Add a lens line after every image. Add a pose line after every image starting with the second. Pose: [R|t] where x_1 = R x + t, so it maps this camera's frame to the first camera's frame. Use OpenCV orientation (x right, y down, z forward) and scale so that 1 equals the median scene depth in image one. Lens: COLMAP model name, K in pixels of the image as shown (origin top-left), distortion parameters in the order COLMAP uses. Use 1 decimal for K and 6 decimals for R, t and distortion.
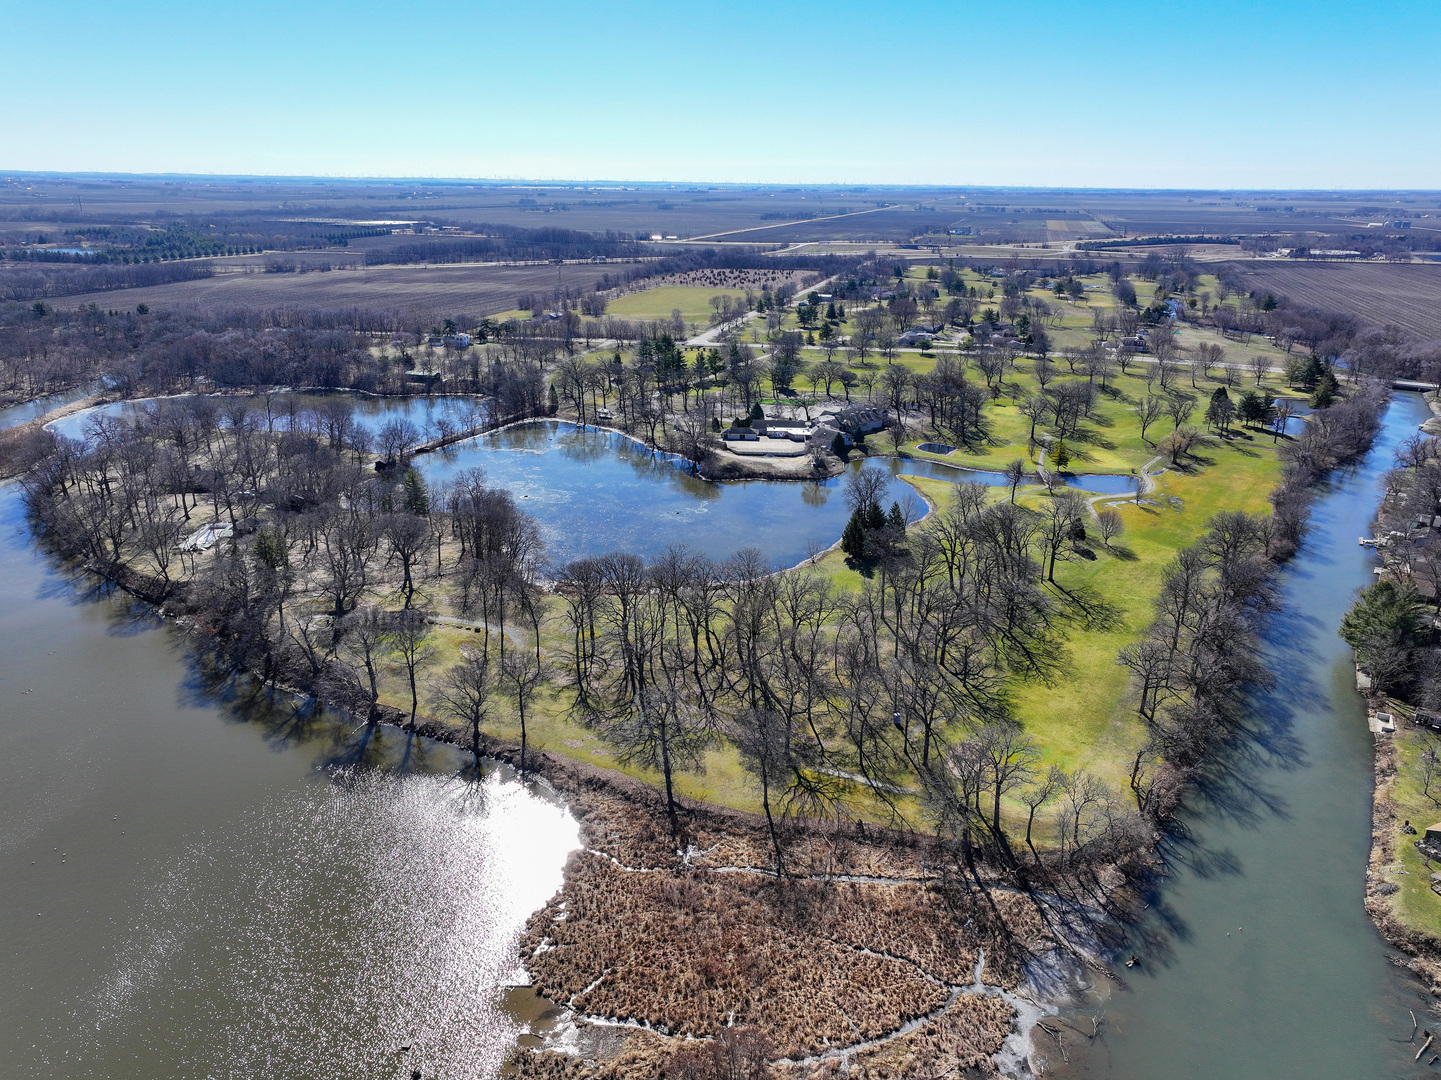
lens RADIAL K [[1016.8, 0, 725.3], [0, 1016.8, 520.0], [0, 0, 1]] dist [-0.000587, 0.009814]
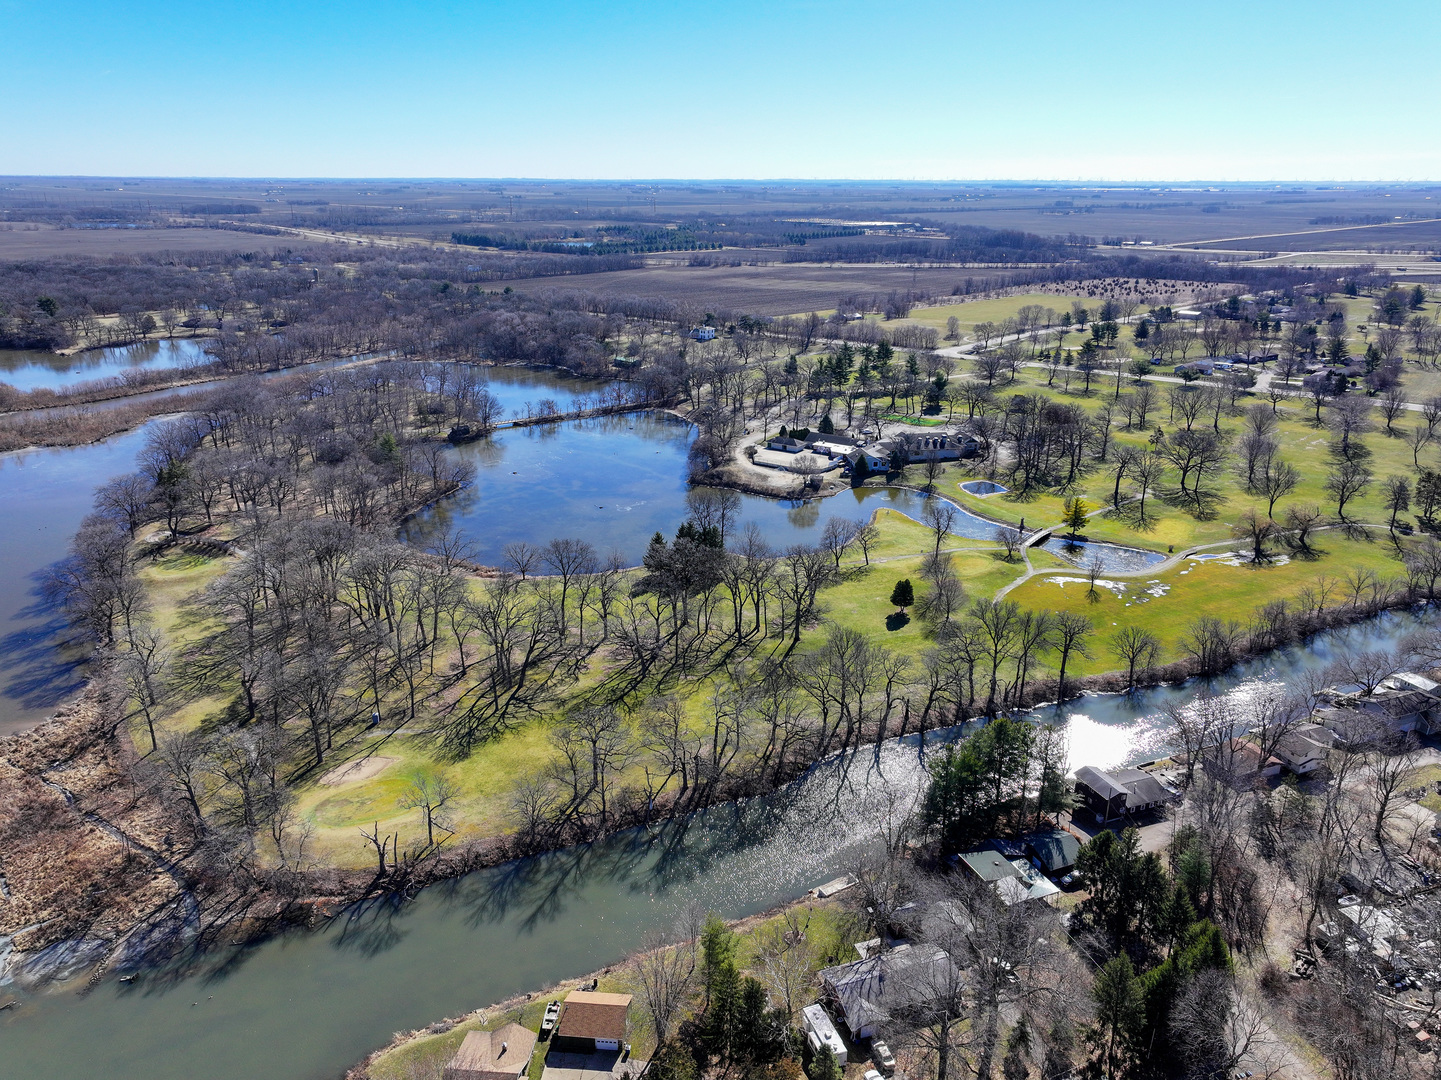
lens RADIAL K [[1005.6, 0, 722.0], [0, 1005.6, 538.4], [0, 0, 1]] dist [0.002380, 0.012447]
pose [[0.856373, 0.164395, -0.489488, 0.181288], [-0.155928, 0.986043, 0.058362, -0.017522], [0.492251, 0.026345, 0.870055, 0.060121]]
